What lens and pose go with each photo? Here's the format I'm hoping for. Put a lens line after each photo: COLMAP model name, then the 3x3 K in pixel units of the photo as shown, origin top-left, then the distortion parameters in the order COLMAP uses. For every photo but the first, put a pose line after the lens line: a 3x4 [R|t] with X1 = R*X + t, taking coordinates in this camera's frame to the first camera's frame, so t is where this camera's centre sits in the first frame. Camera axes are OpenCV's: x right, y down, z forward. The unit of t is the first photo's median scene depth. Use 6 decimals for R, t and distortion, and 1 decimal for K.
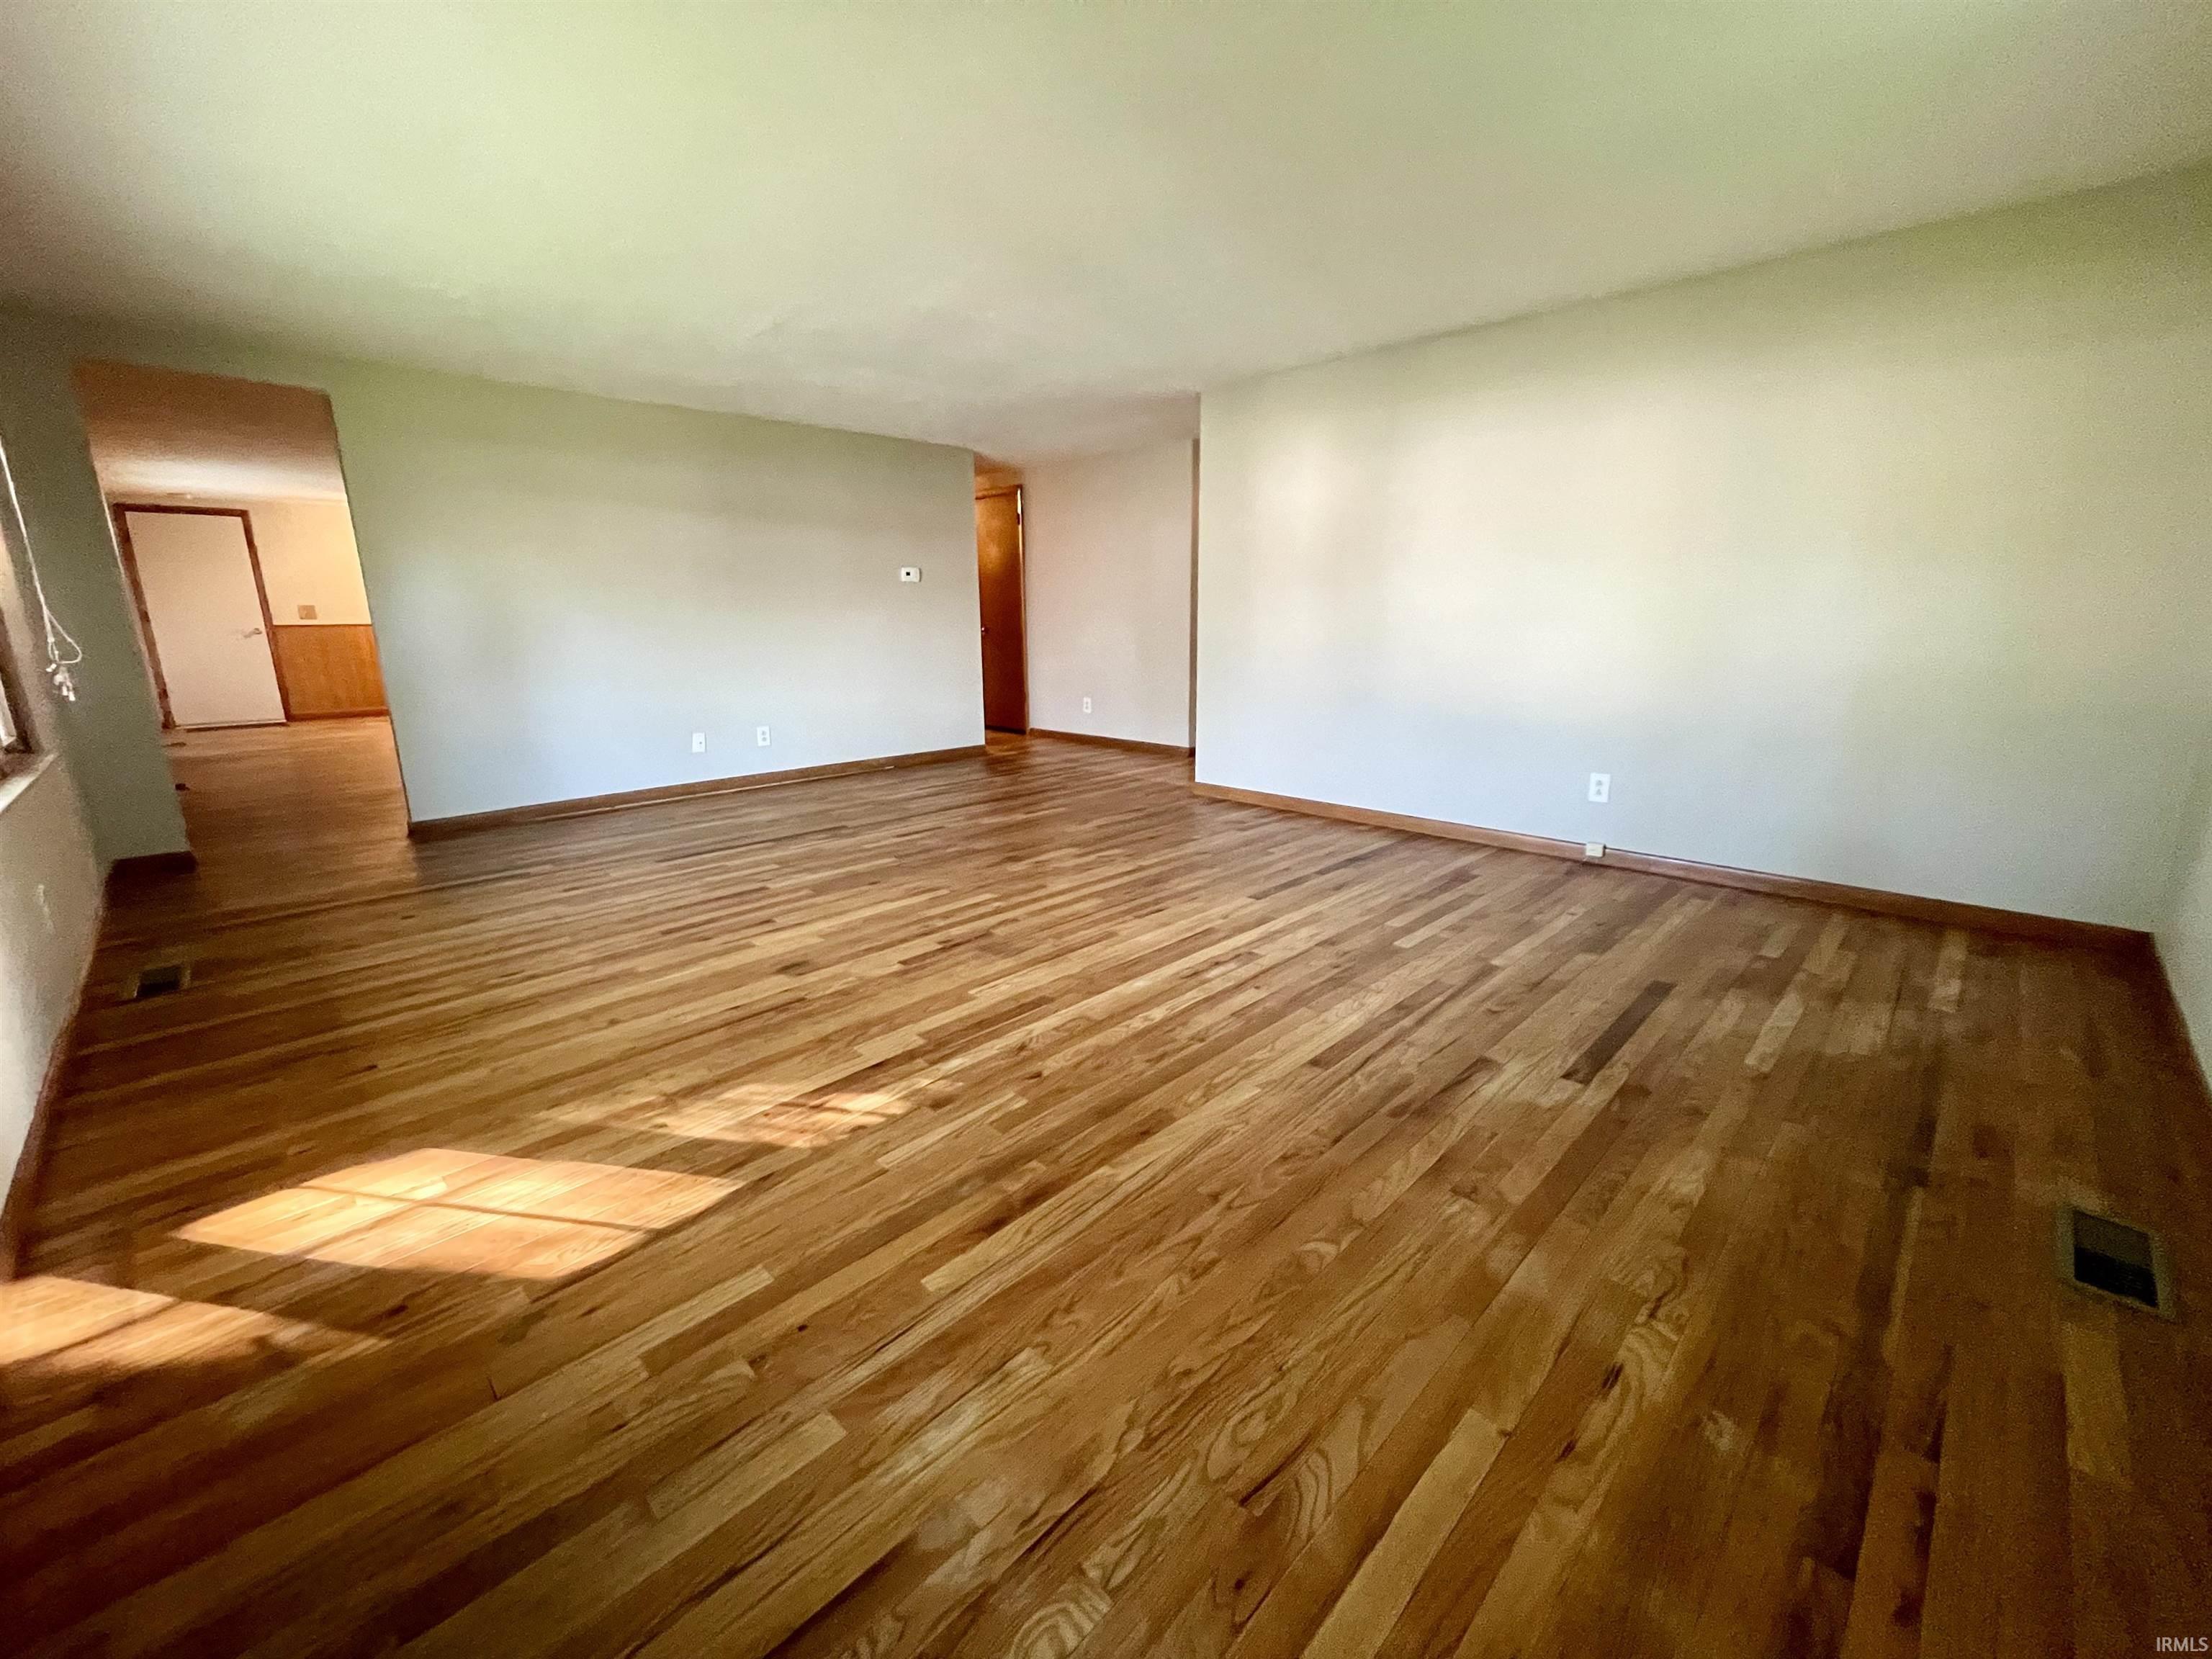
lens RADIAL K [[894.8, 0, 1096.9], [0, 894.8, 821.5], [0, 0, 1]] dist [-0.001297, 0.000911]
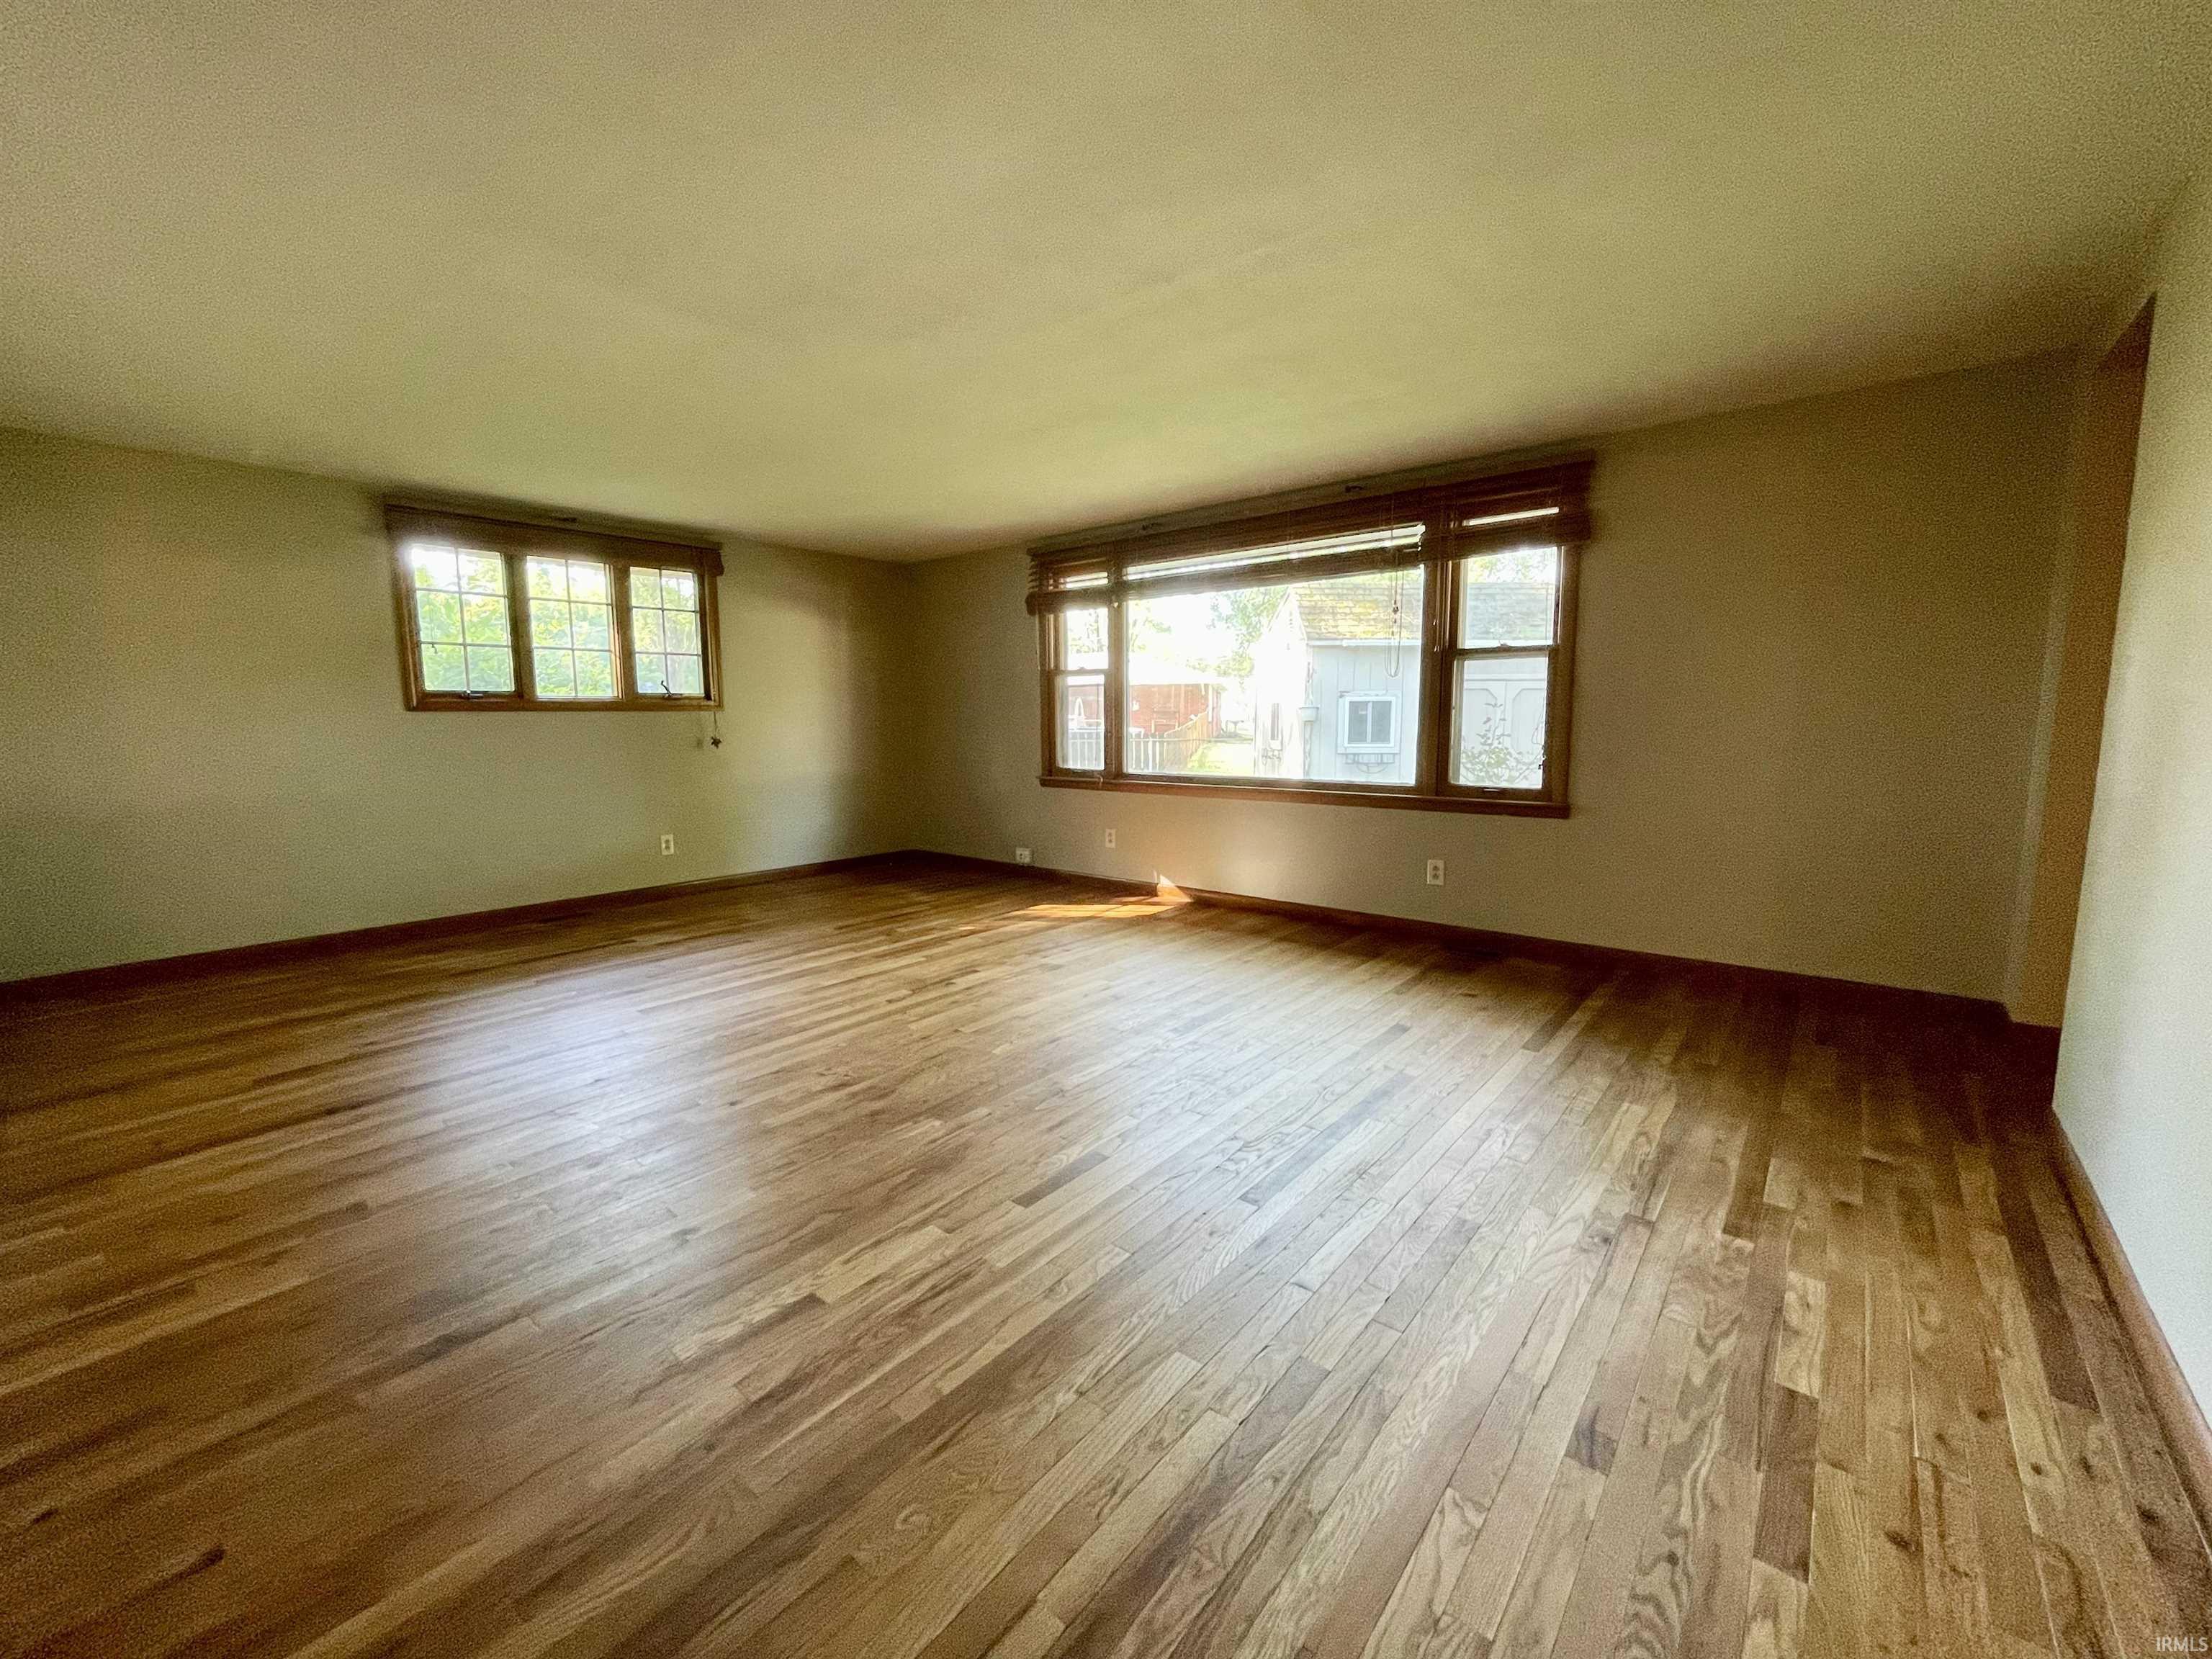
lens RADIAL K [[894.8, 0, 1096.9], [0, 894.8, 821.5], [0, 0, 1]] dist [-0.001297, 0.000911]
pose [[-0.996048, 0.026891, -0.084652, -0.261691], [-0.004052, 0.938320, 0.345743, -0.478414], [0.088728, 0.344720, -0.934503, 1.998250]]
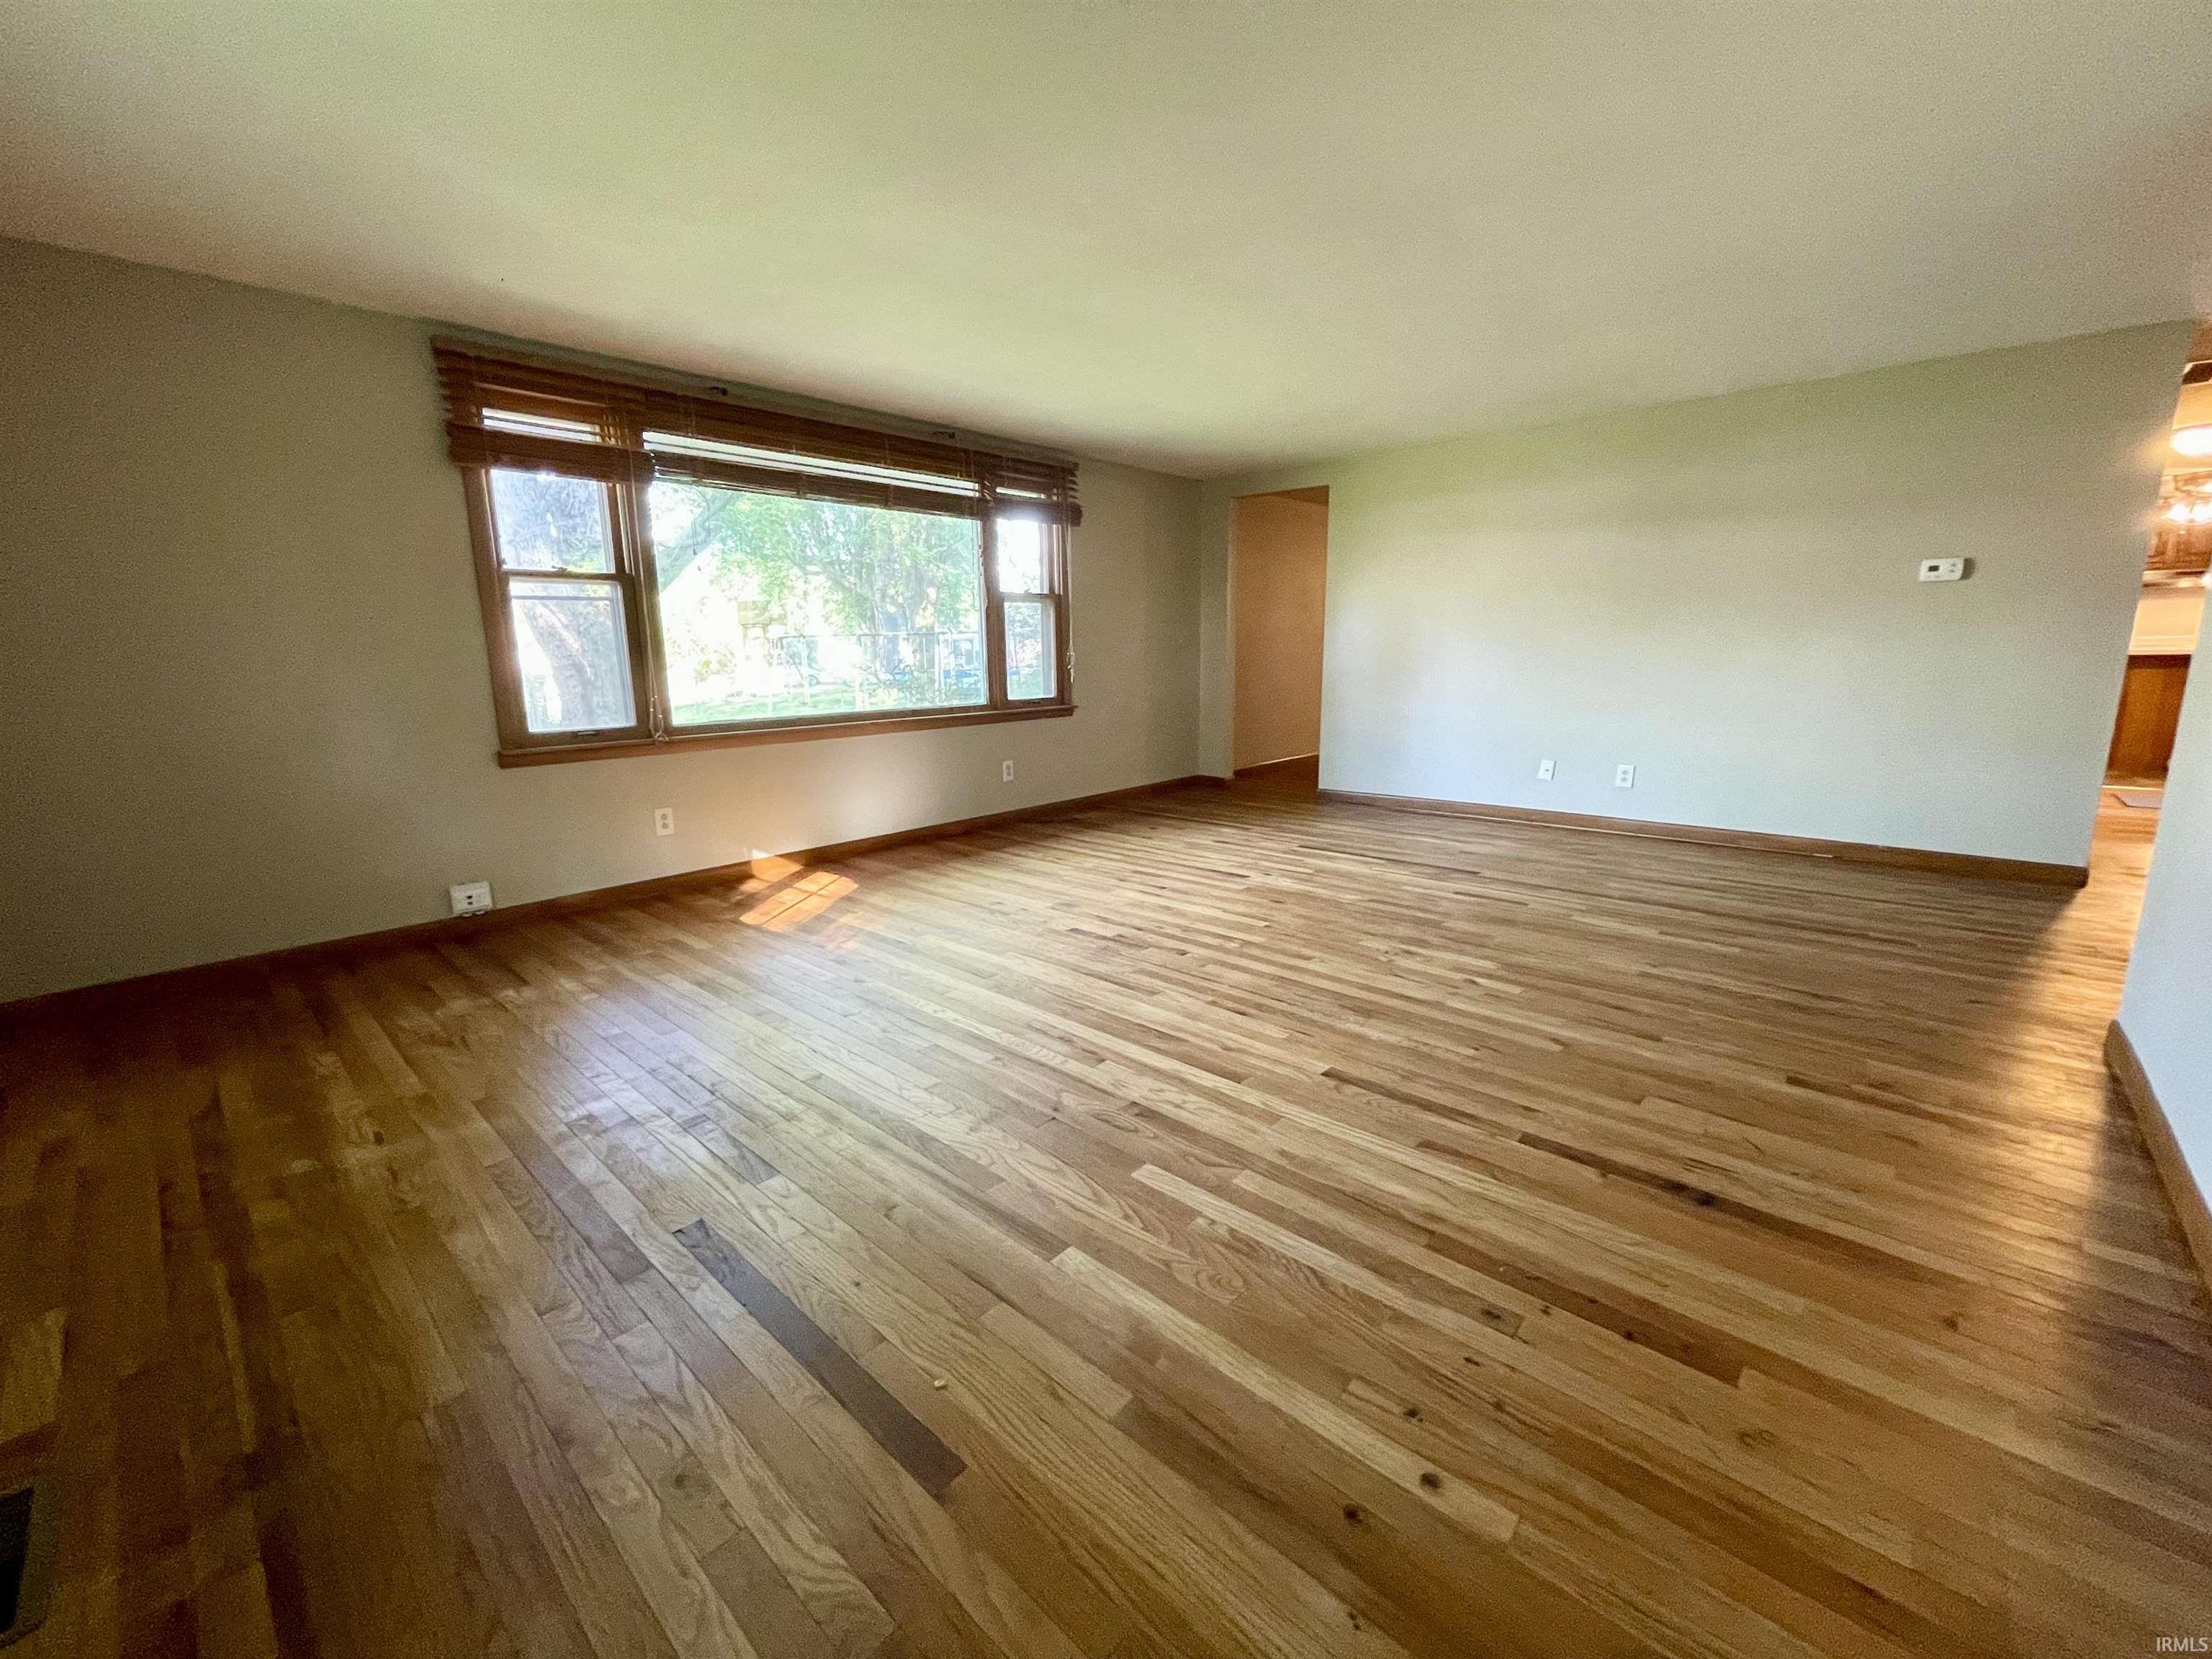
lens RADIAL K [[894.8, 0, 1096.9], [0, 894.8, 821.5], [0, 0, 1]] dist [-0.001297, 0.000911]
pose [[0.044682, 0.197164, -0.979352, 0.840723], [-0.215700, 0.959111, 0.183248, -0.187460], [0.975437, 0.203058, 0.085383, 0.811773]]
